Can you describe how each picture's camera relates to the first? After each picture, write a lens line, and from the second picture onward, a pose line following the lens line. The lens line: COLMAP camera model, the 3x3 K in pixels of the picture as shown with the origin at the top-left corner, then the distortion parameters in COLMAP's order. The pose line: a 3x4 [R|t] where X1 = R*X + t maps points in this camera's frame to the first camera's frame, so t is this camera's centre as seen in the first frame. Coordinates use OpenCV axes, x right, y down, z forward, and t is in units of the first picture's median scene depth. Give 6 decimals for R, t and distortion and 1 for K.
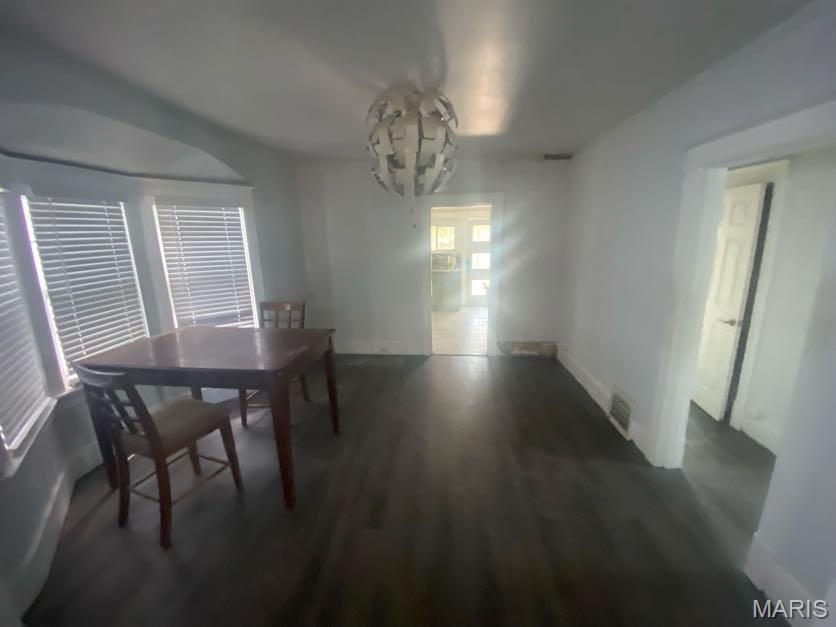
lens RADIAL K [[339.8, 0, 420.6], [0, 339.8, 315.7], [0, 0, 1]] dist [0.030728, -0.019674]
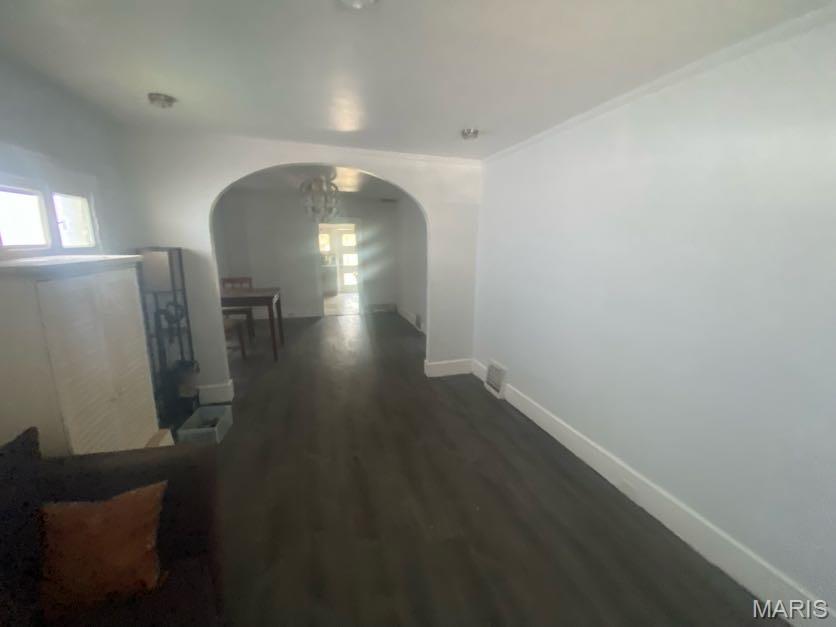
lens RADIAL K [[339.8, 0, 420.6], [0, 339.8, 315.7], [0, 0, 1]] dist [0.030728, -0.019674]
pose [[0.927482, -0.049801, 0.370536, -0.247364], [0.056136, 0.998403, -0.006327, 0.282366], [-0.369629, 0.026669, 0.928796, -1.181926]]
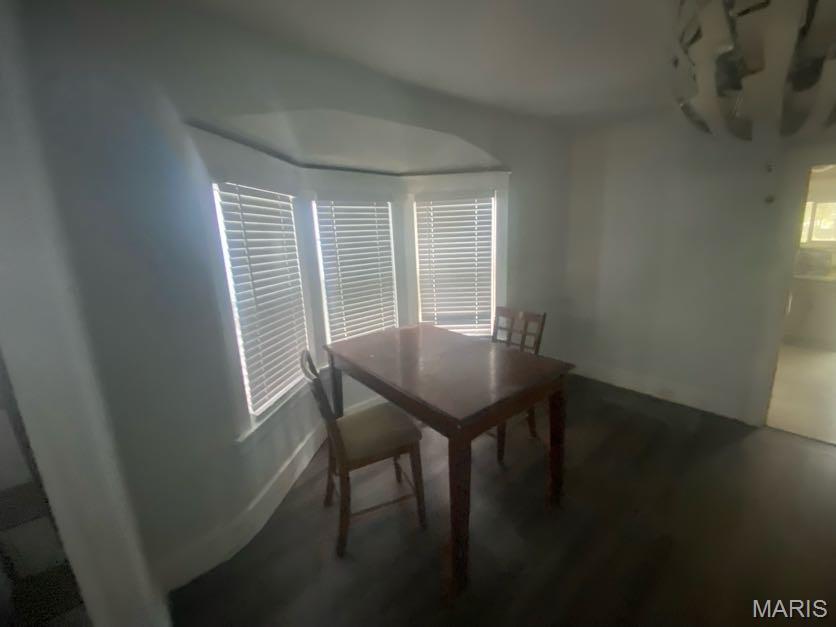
lens RADIAL K [[339.8, 0, 420.6], [0, 339.8, 315.7], [0, 0, 1]] dist [0.030728, -0.019674]
pose [[0.705870, 0.144831, -0.693377, -0.002998], [-0.130280, 0.988720, 0.073894, -0.062434], [0.696258, 0.038173, 0.716776, 0.283766]]
